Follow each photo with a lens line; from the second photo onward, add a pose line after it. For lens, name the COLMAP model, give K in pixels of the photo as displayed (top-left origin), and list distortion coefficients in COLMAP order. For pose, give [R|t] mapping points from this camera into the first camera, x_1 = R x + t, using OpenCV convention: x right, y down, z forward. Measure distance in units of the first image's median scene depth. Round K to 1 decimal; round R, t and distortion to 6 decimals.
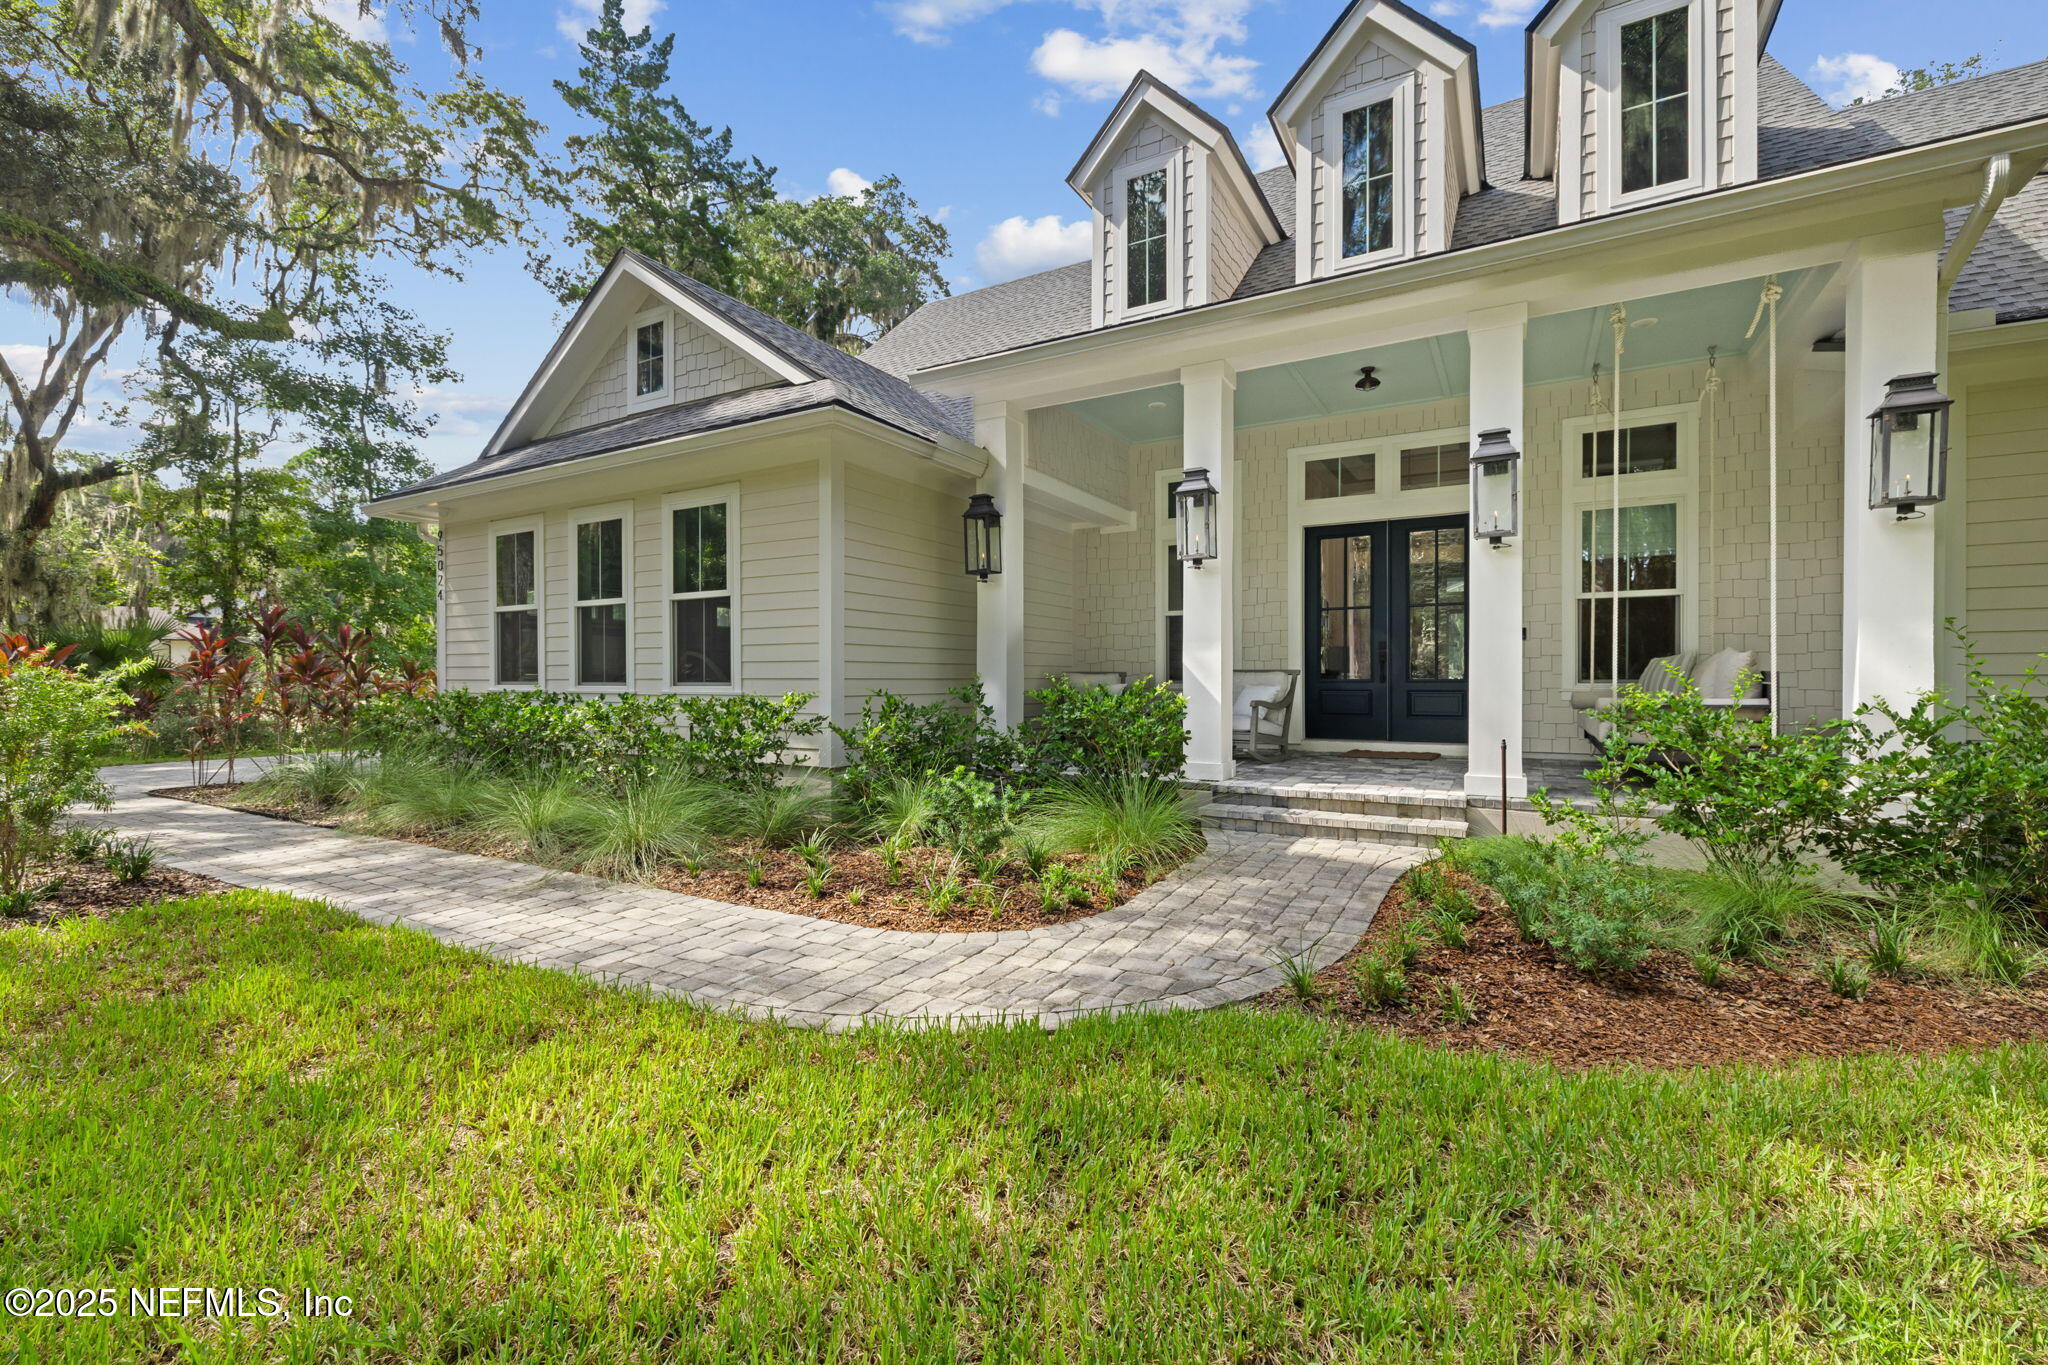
lens RADIAL K [[871.5, 0, 1023.8], [0, 871.5, 675.2], [0, 0, 1]] dist [0.001764, 0.000112]
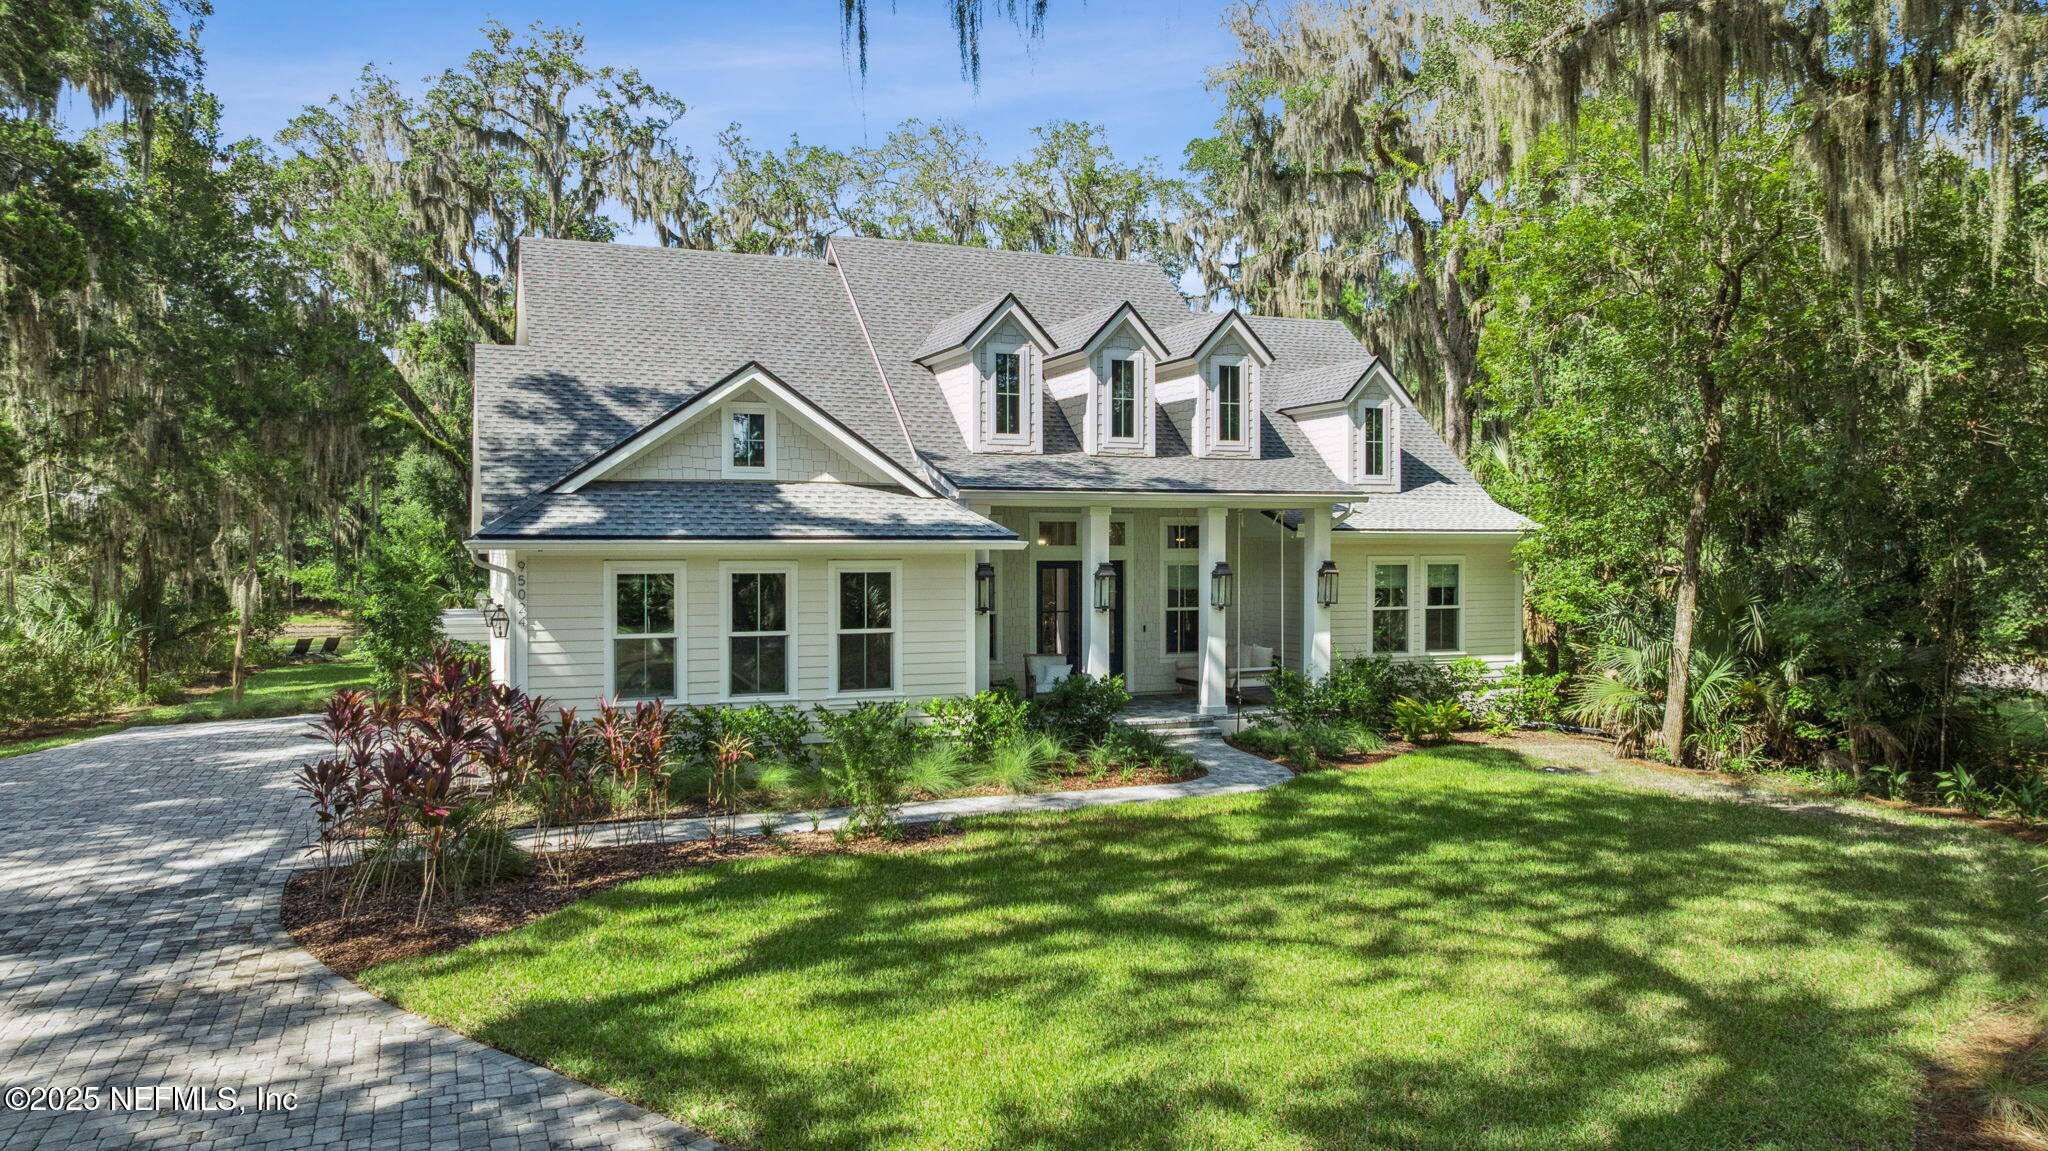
lens RADIAL K [[1357.3, 0, 1024.0], [0, 1357.3, 575.5], [0, 0, 1]] dist [-0.010968, 0.000650]
pose [[0.619752, -0.013929, 0.784674, -1.806007], [-0.003964, 0.999774, 0.020878, -0.211796], [-0.784788, -0.016049, 0.619557, -0.588578]]
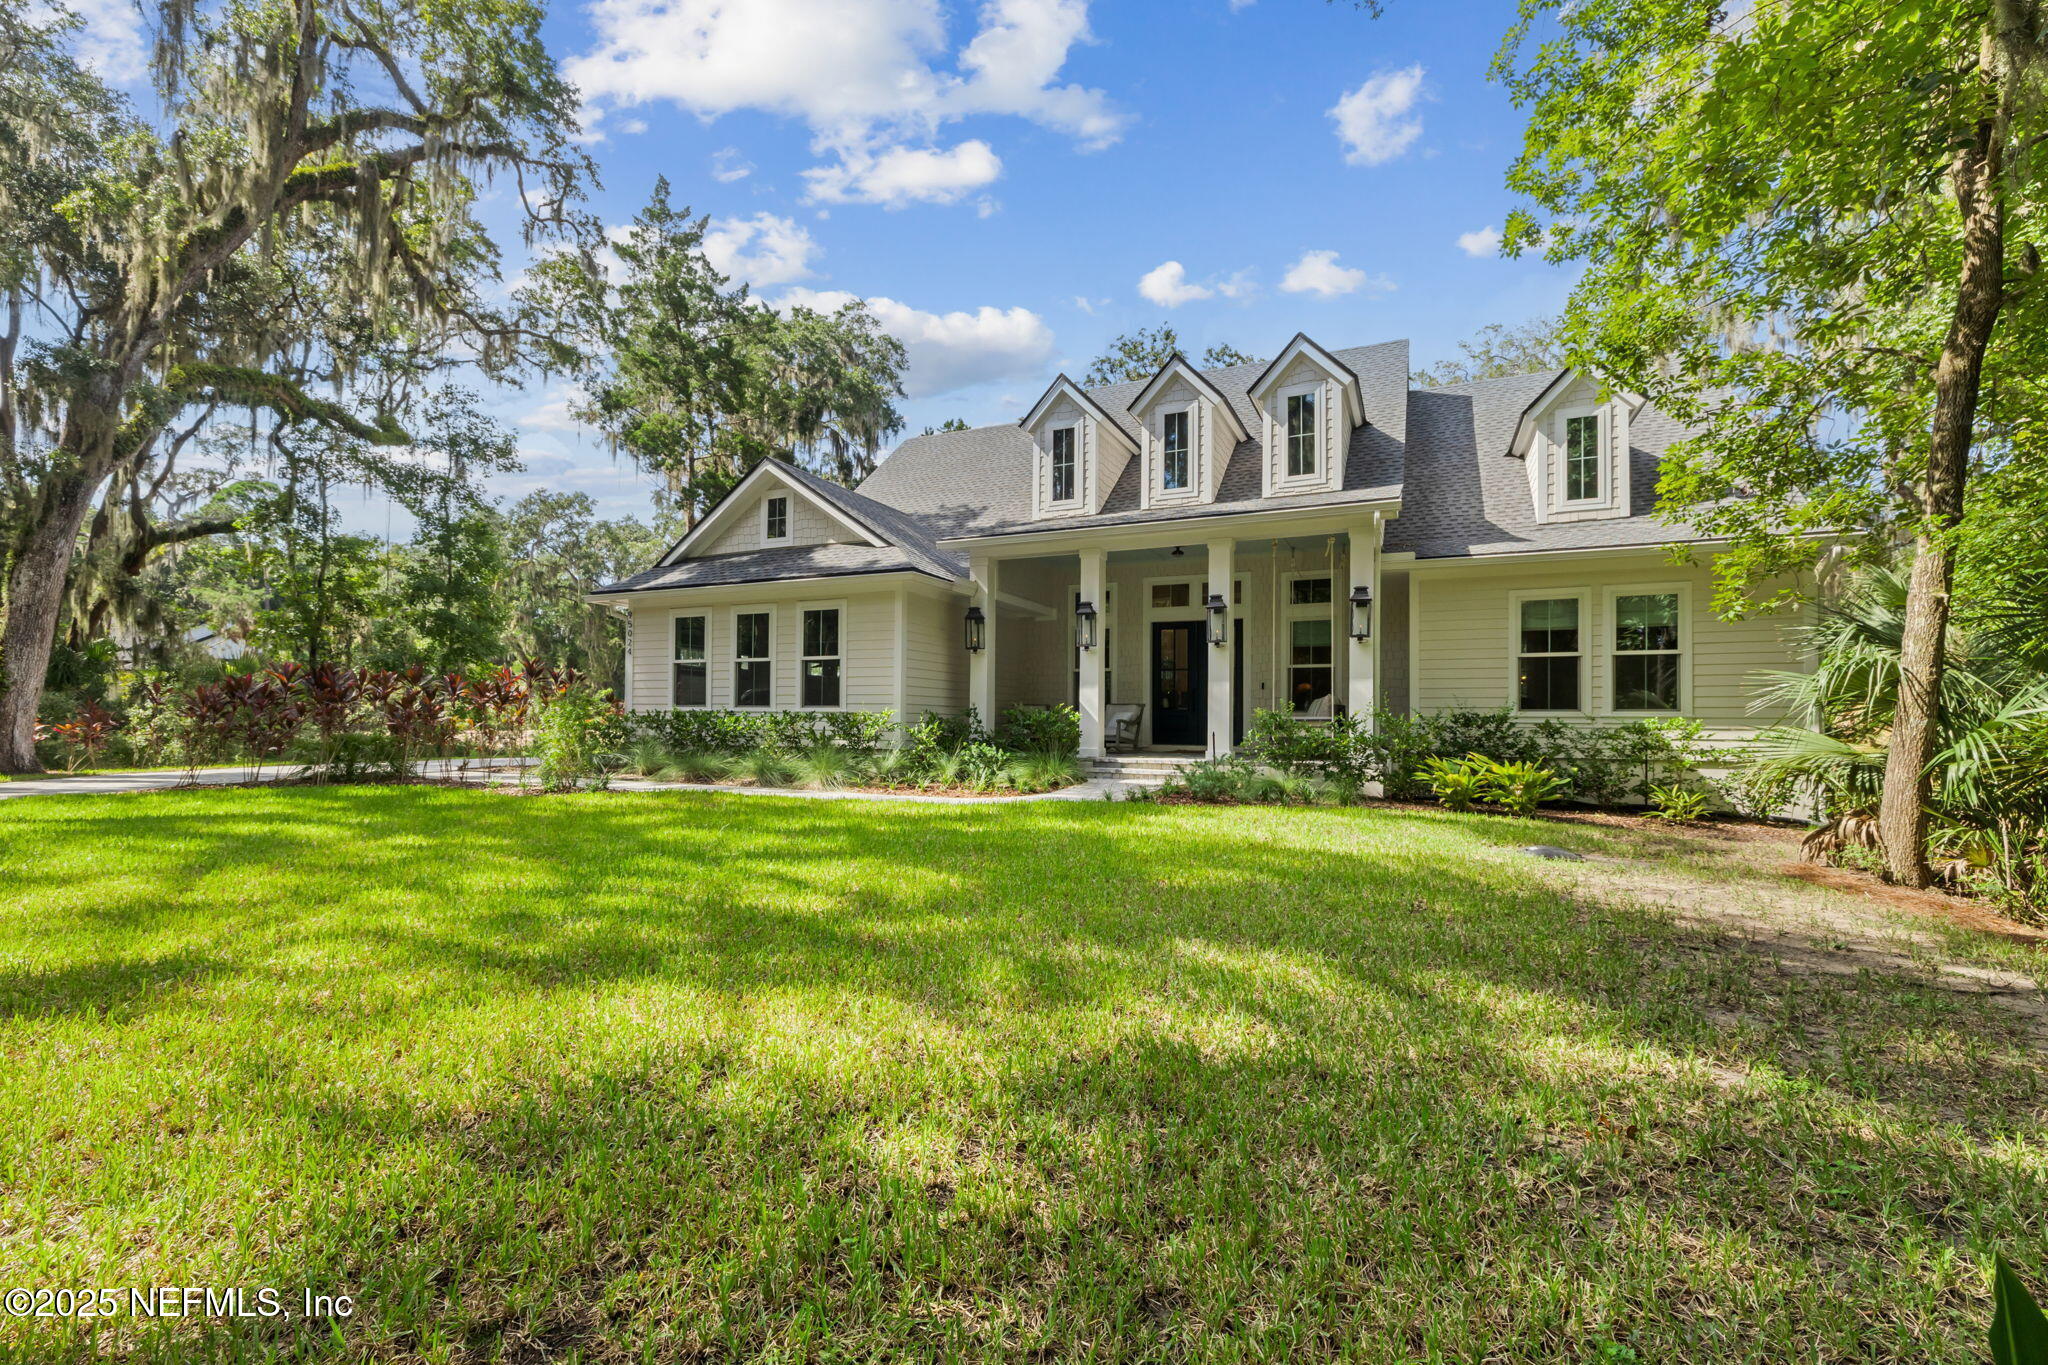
lens RADIAL K [[866.3, 0, 1030.3], [0, 866.3, 691.9], [0, 0, 1]] dist [0.000522, -0.000011]
pose [[0.994741, 0.013160, 0.101573, -0.103082], [-0.010371, 0.999556, -0.027934, 0.022760], [-0.101896, 0.026734, 0.994436, -0.761529]]
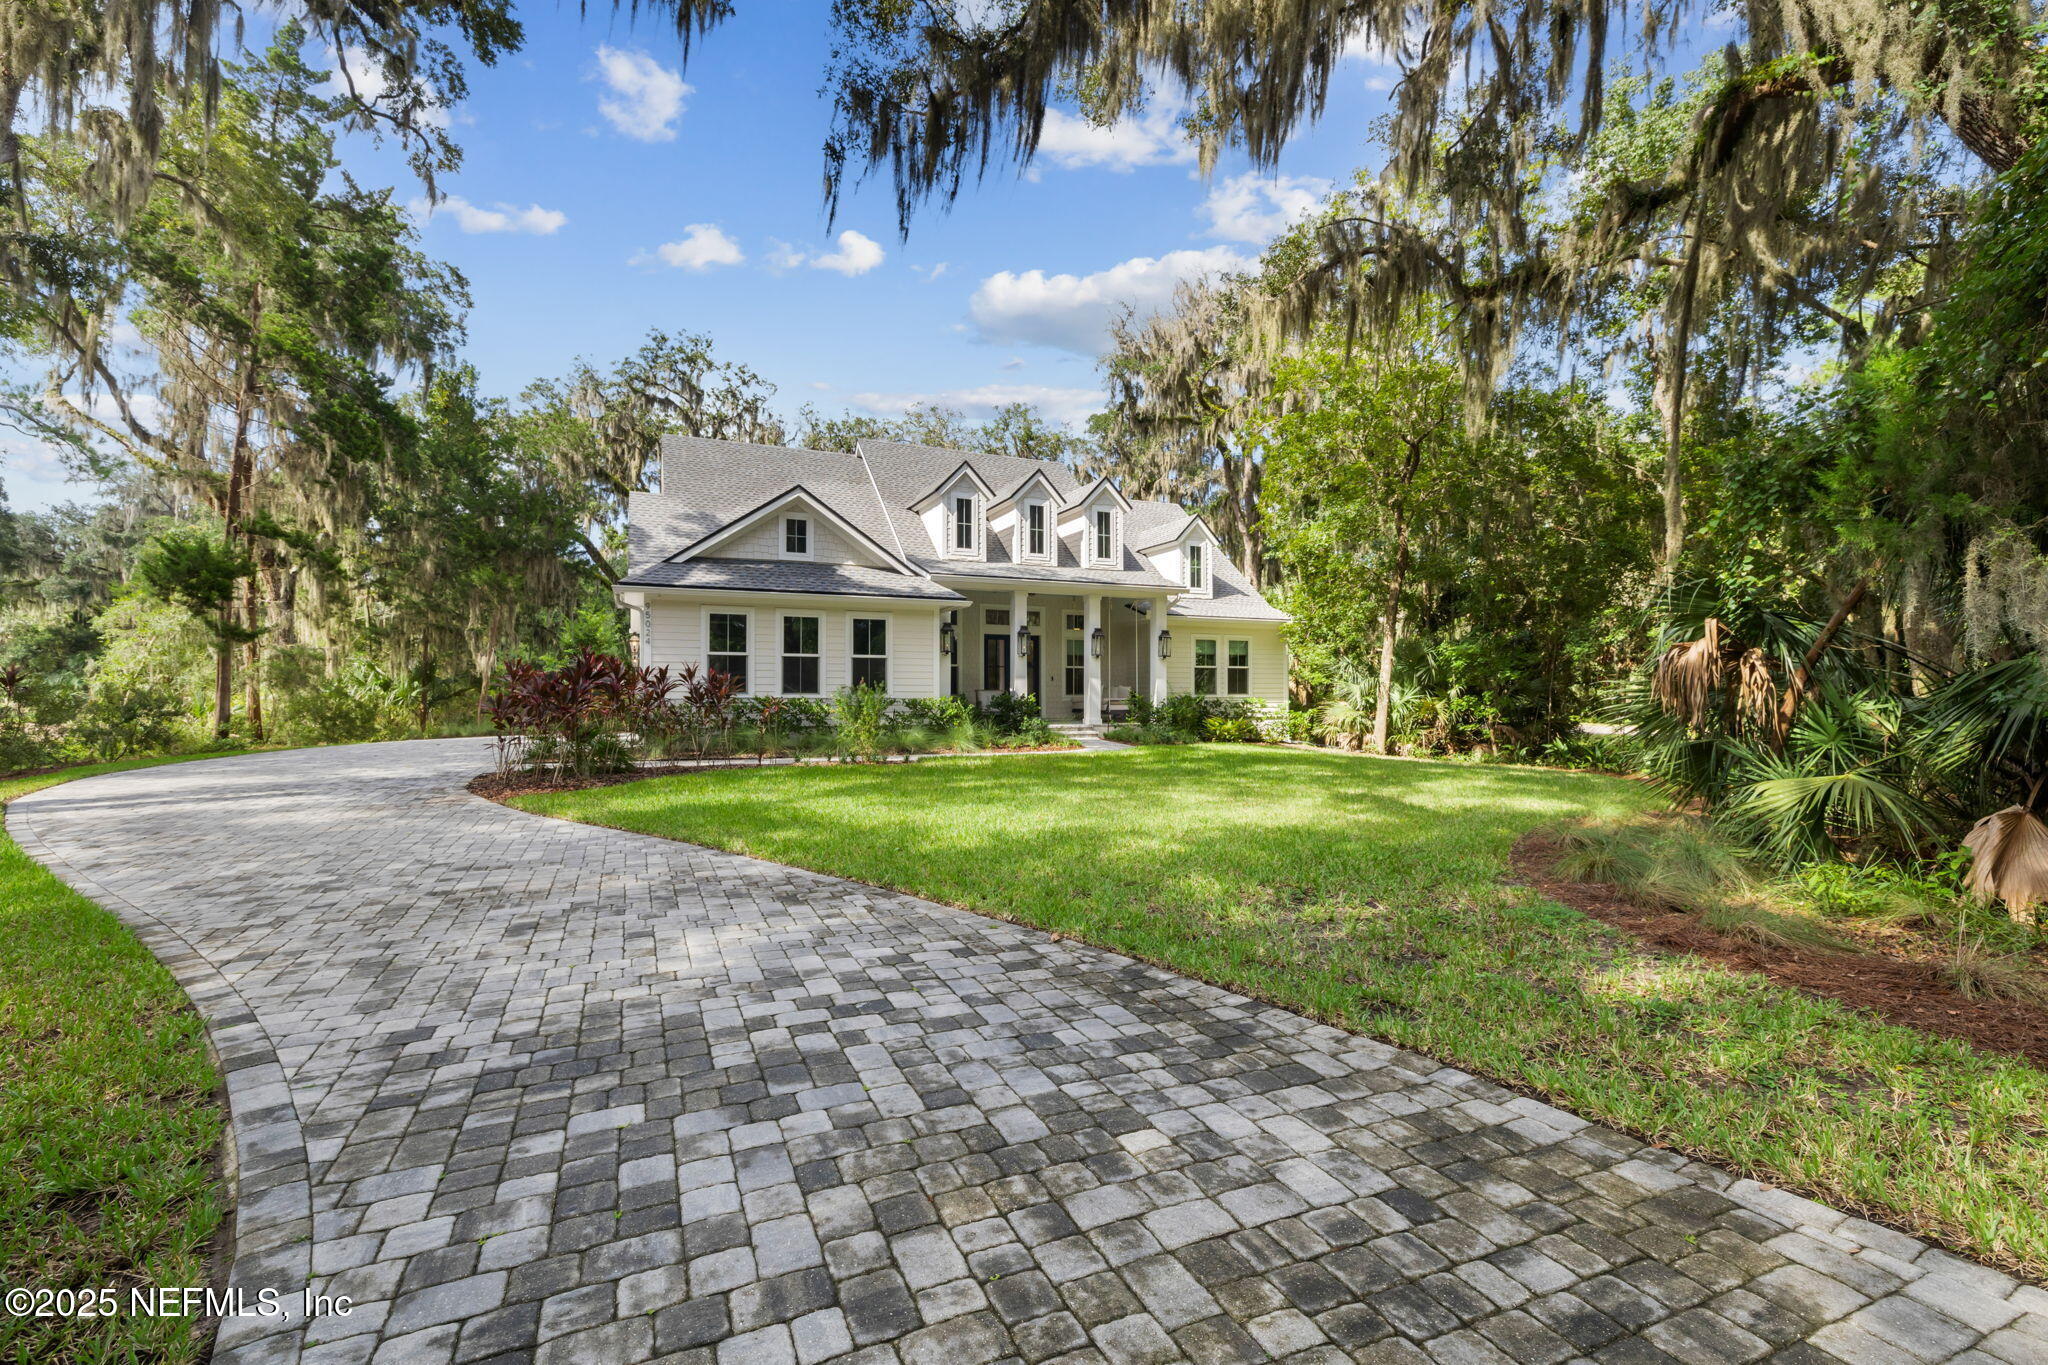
lens RADIAL K [[833.6, 0, 1008.3], [0, 833.6, 692.0], [0, 0, 1]] dist [0.001471, -0.000028]
pose [[0.609842, 0.005897, 0.792501, -1.727776], [-0.003489, 0.999983, -0.004756, 0.013528], [-0.792516, 0.000135, 0.609851, -0.615925]]
